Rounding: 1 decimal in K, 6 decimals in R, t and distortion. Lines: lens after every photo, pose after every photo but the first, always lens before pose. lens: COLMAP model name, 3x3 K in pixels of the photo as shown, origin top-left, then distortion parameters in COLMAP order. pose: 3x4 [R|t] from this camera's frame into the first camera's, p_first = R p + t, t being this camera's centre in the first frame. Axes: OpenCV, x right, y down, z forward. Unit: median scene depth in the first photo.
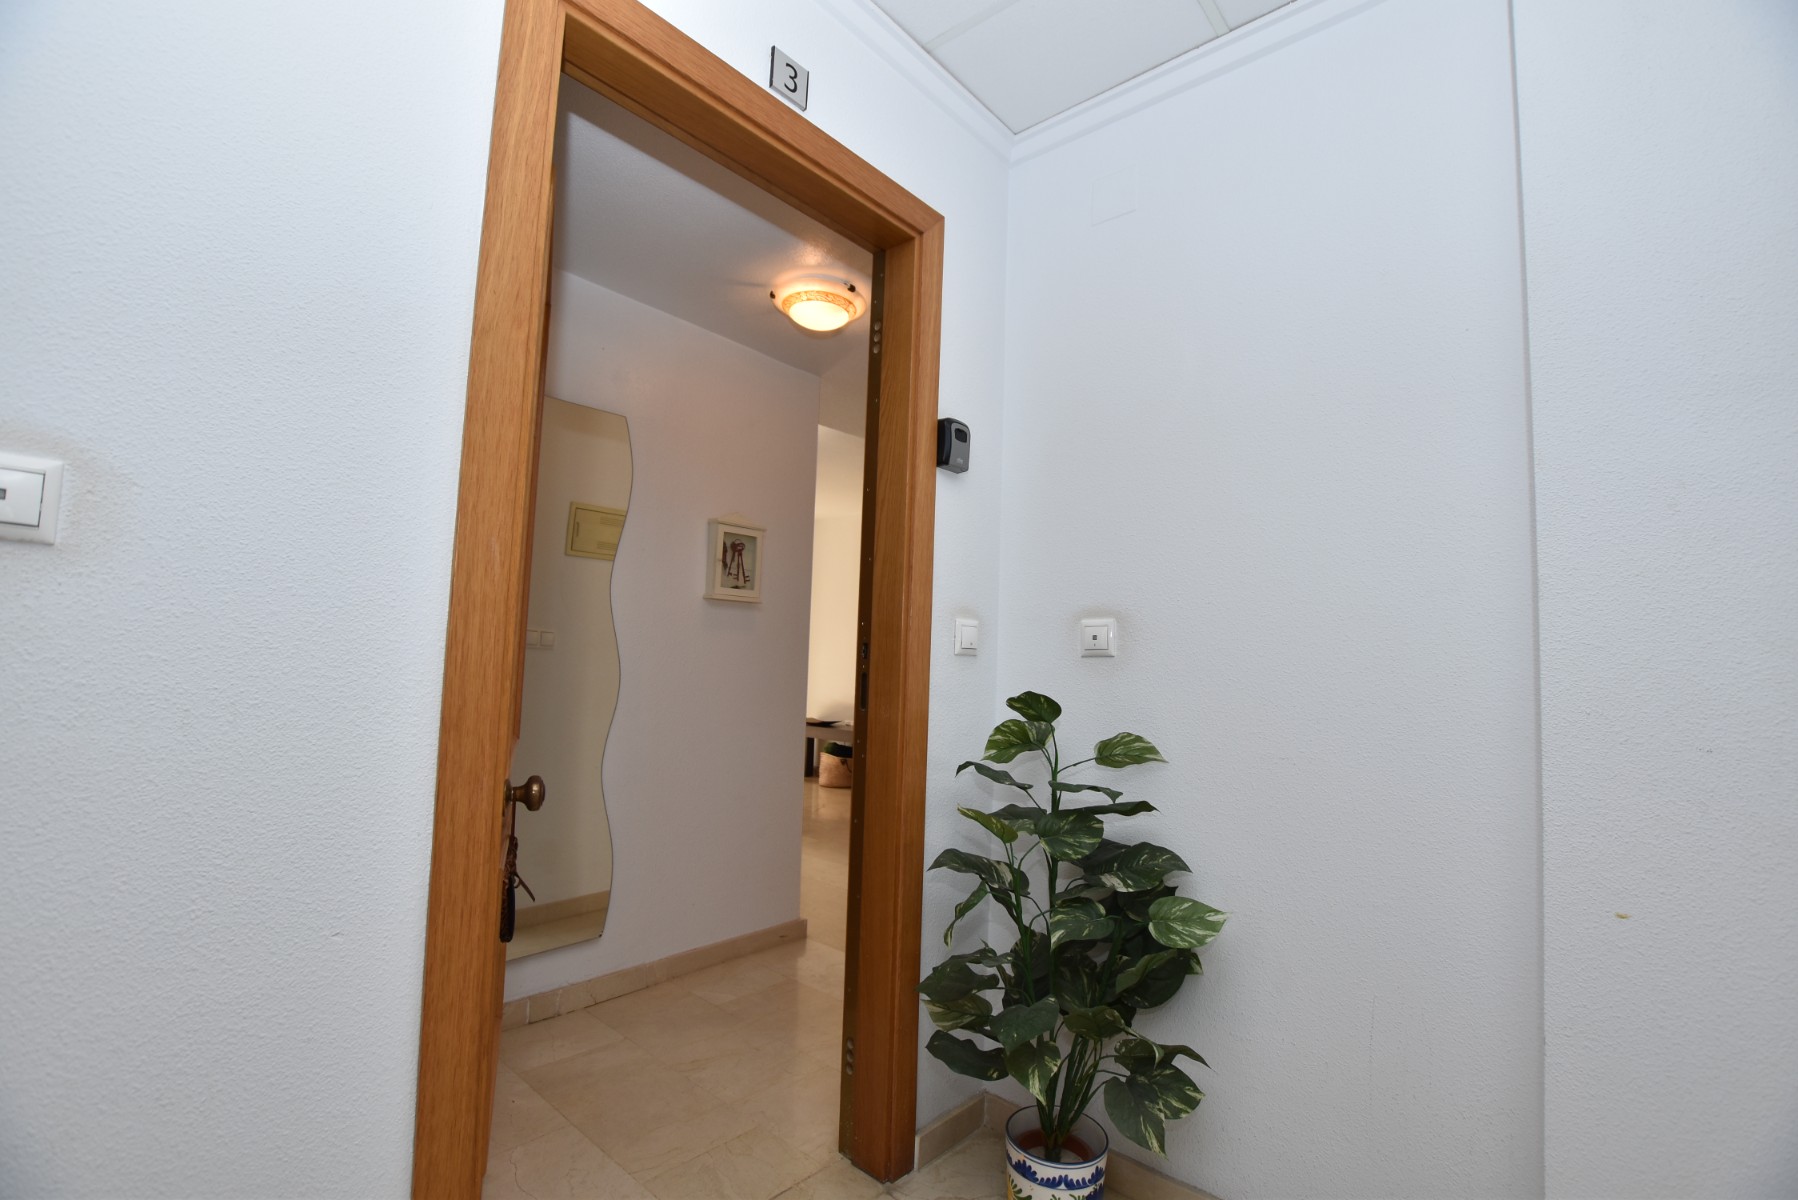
lens RADIAL K [[788.2, 0, 901.9], [0, 788.2, 603.6], [0, 0, 1]] dist [-0.034609, 0.006146]
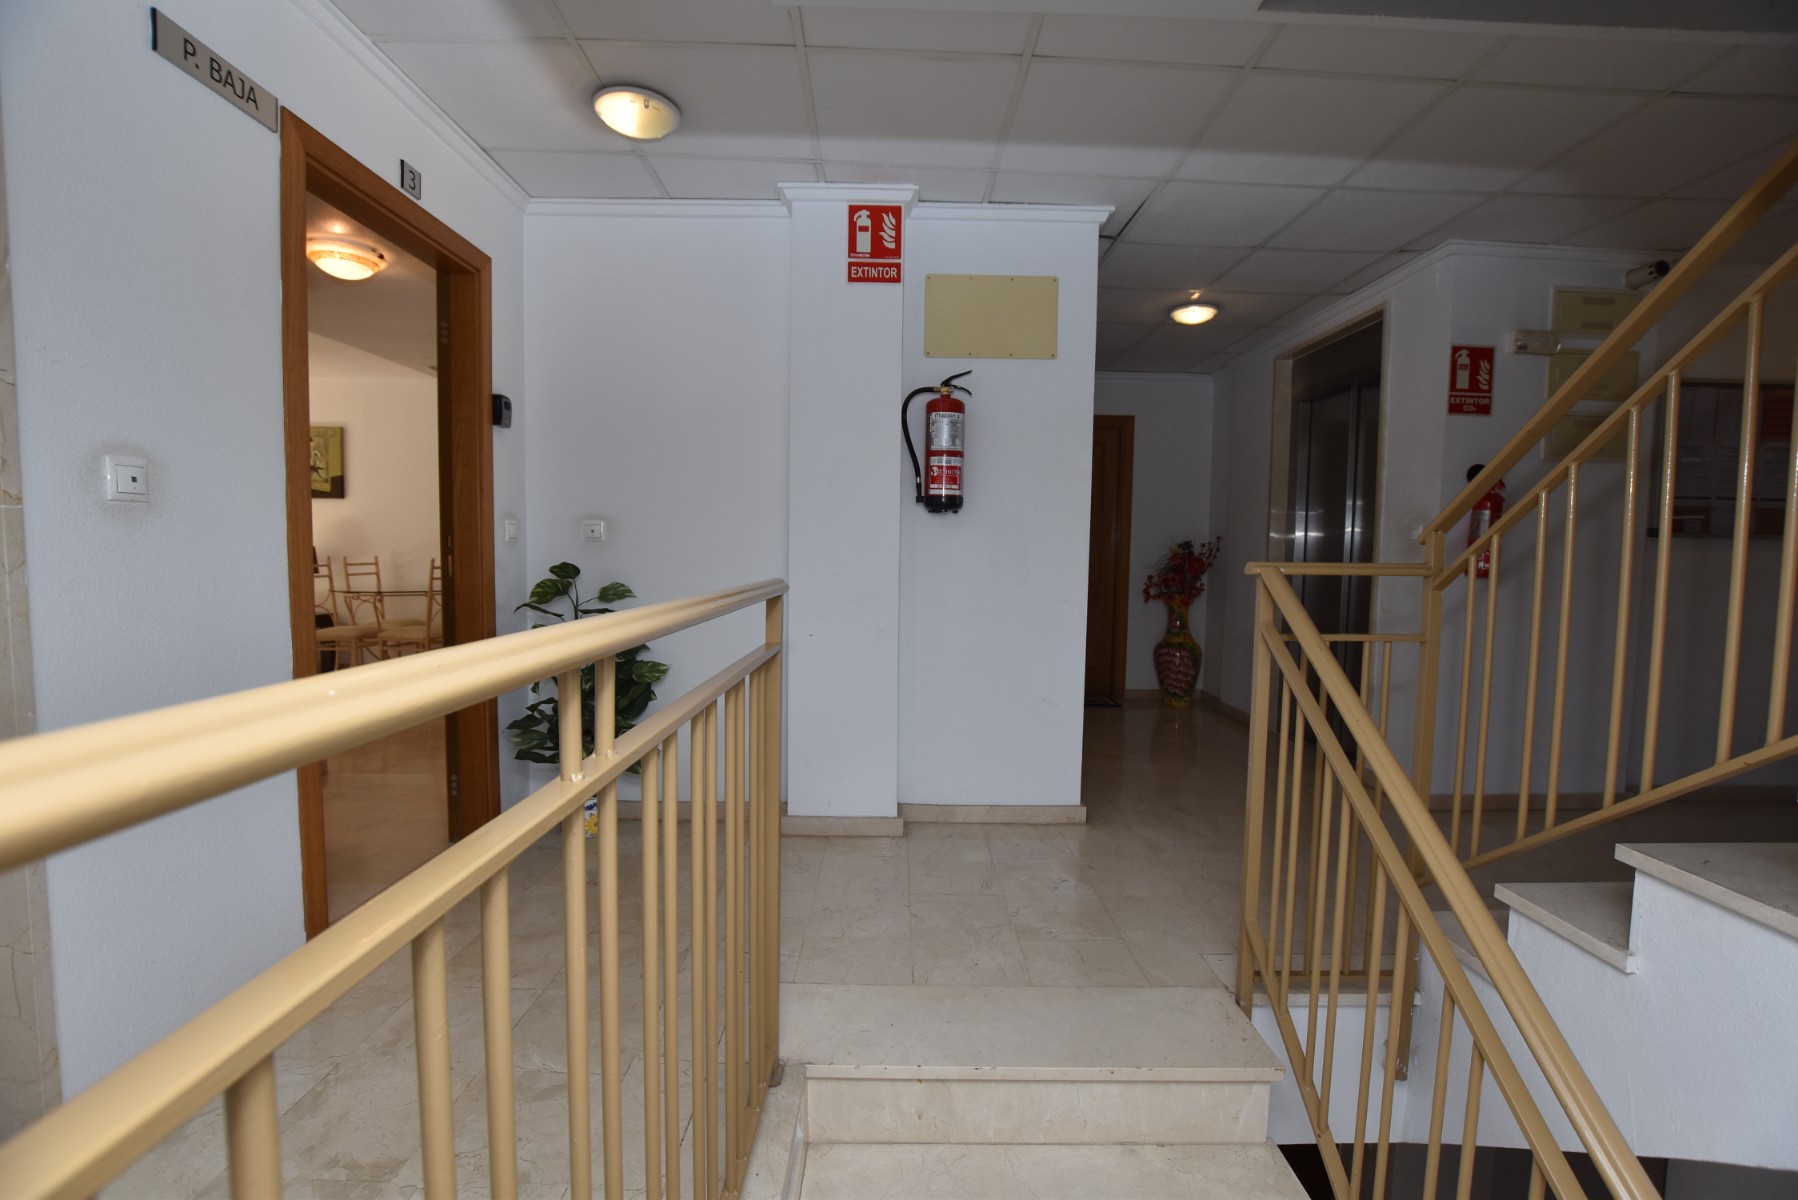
lens RADIAL K [[788.2, 0, 901.9], [0, 788.2, 603.6], [0, 0, 1]] dist [-0.034609, 0.006146]
pose [[0.744146, -0.065862, 0.664762, -0.450798], [-0.038668, 0.989212, 0.141293, -0.076928], [-0.666897, -0.130848, 0.733572, -0.833223]]
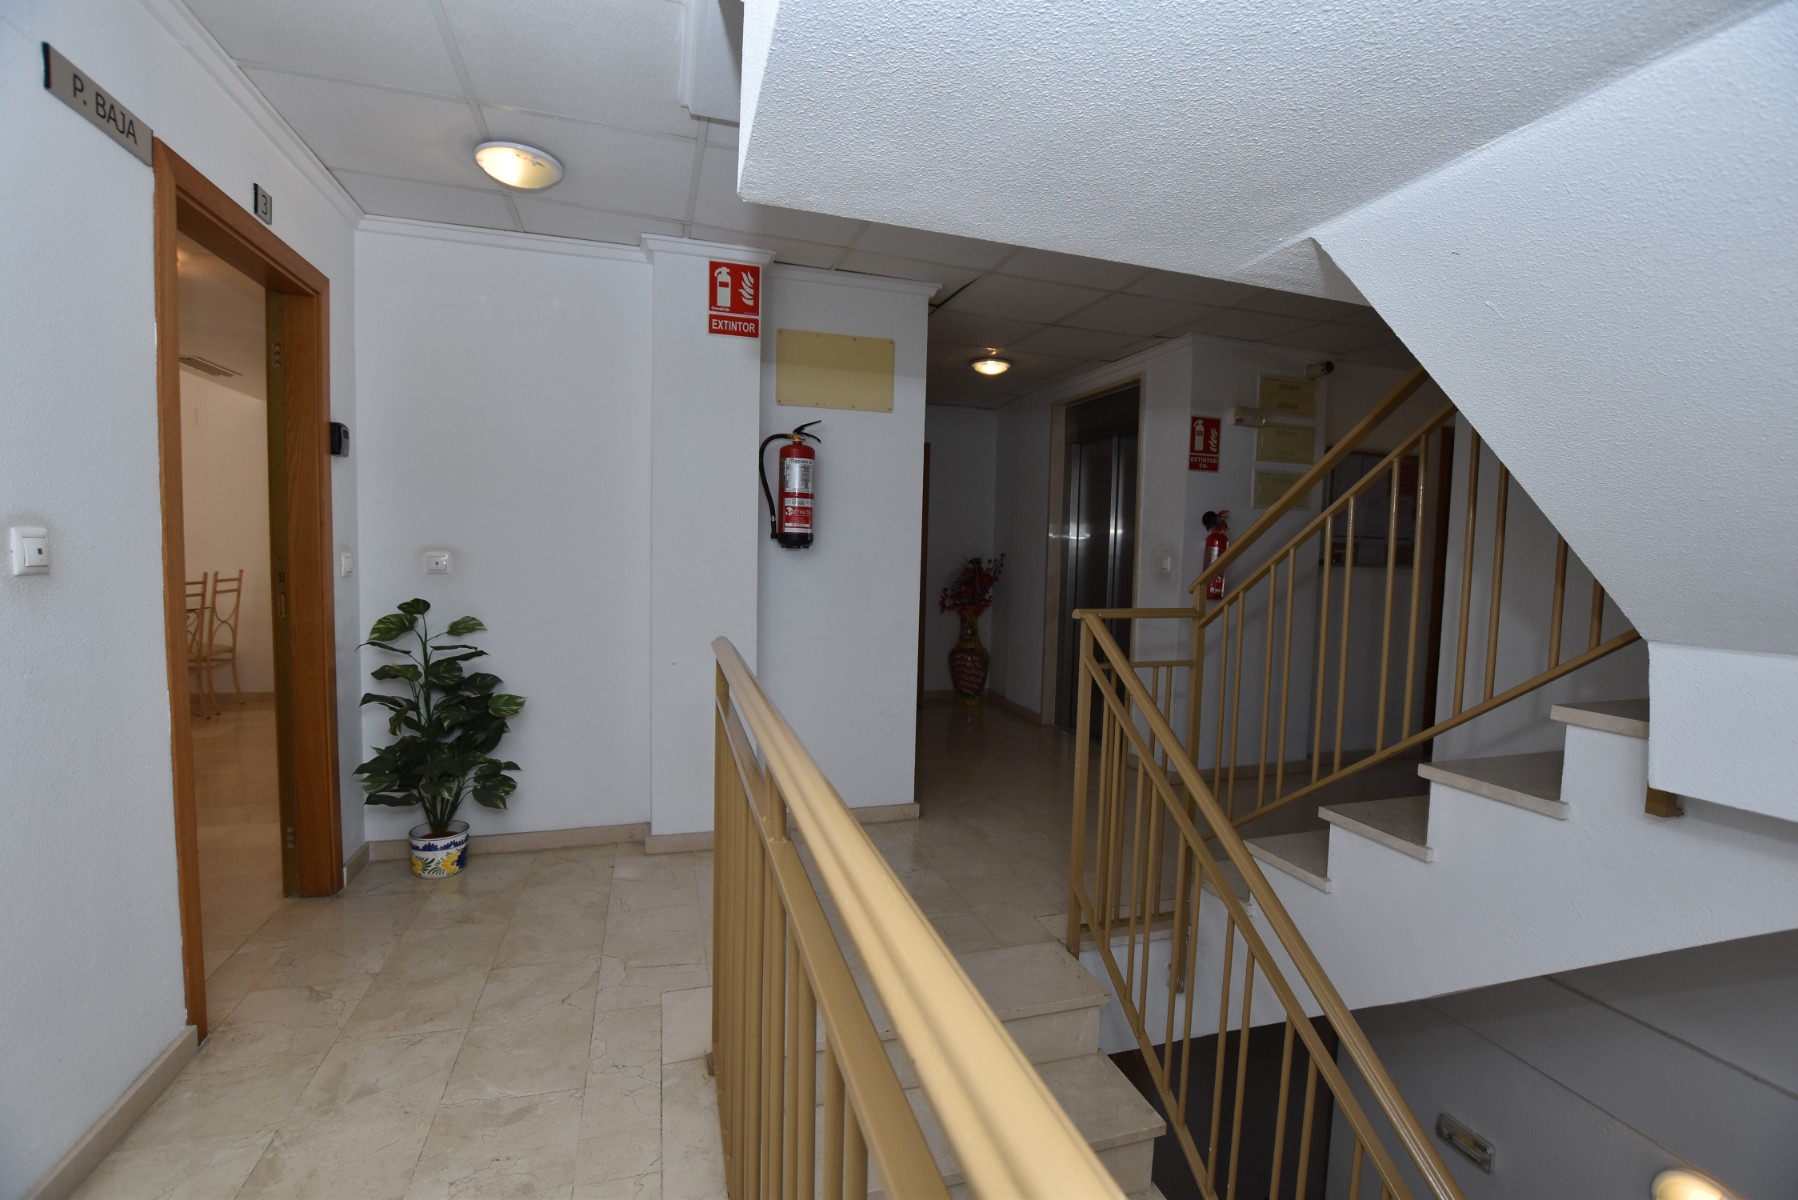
lens RADIAL K [[788.2, 0, 901.9], [0, 788.2, 603.6], [0, 0, 1]] dist [-0.034609, 0.006146]
pose [[0.519447, -0.077738, 0.850959, -0.735350], [-0.068342, 0.988884, 0.132055, -0.176793], [-0.851765, -0.126752, 0.508360, -0.798911]]
